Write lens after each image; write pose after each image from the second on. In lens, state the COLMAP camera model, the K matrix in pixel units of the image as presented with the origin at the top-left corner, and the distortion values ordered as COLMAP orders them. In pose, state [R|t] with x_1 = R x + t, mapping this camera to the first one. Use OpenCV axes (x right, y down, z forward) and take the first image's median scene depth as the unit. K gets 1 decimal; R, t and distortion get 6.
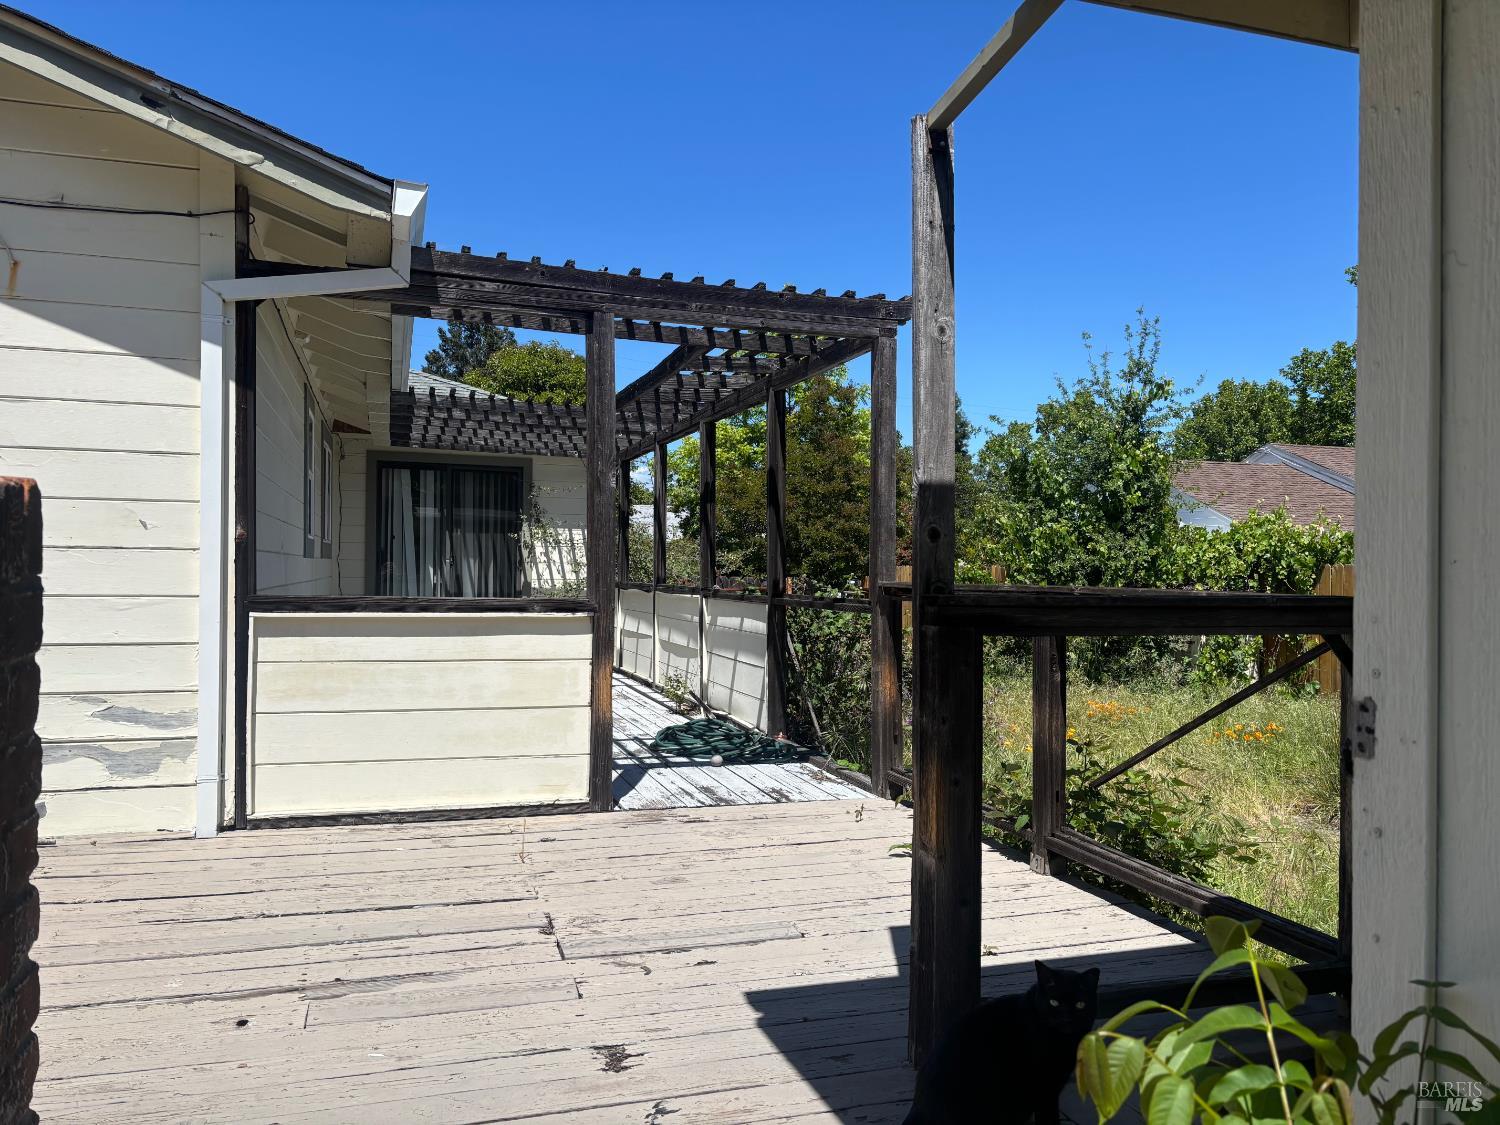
lens RADIAL K [[1133.9, 0, 747.1], [0, 1133.9, 563.6], [0, 0, 1]] dist [0.042916, -0.044727]
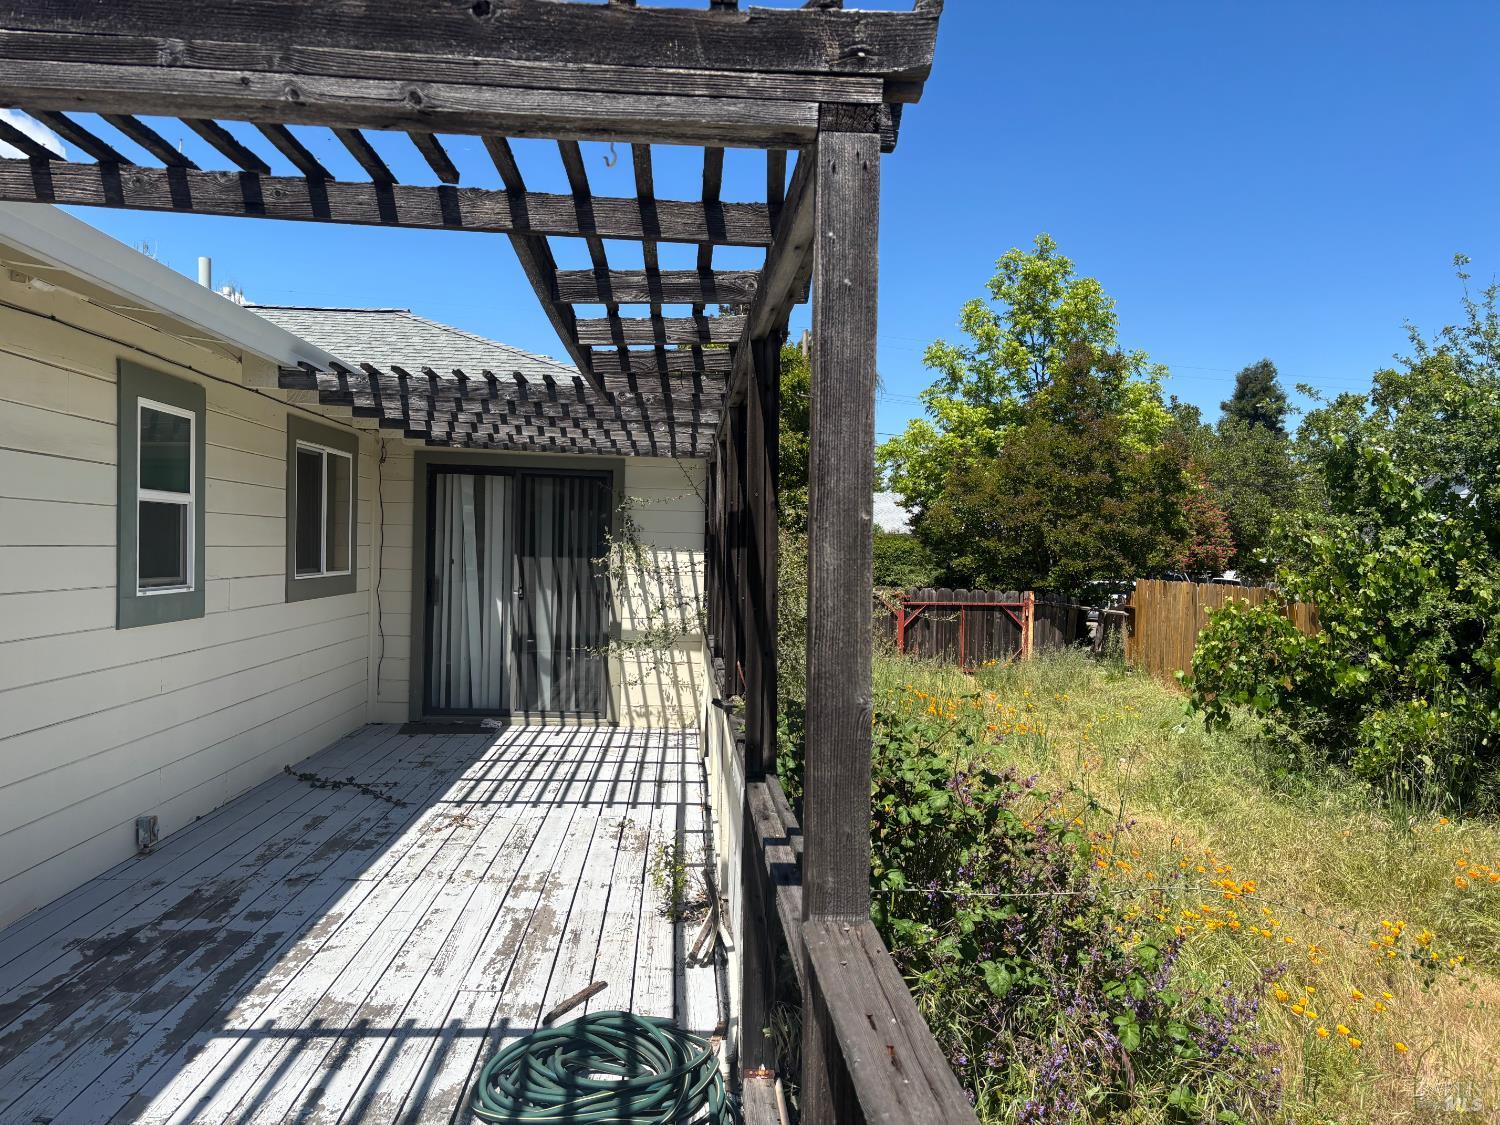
lens RADIAL K [[1133.9, 0, 747.1], [0, 1133.9, 565.7], [0, 0, 1]] dist [0.042916, -0.044727]
pose [[0.969261, 0.016175, -0.245502, 0.066200], [-0.011657, 0.999735, 0.019845, -0.033156], [0.245758, -0.016373, 0.969193, 0.262166]]
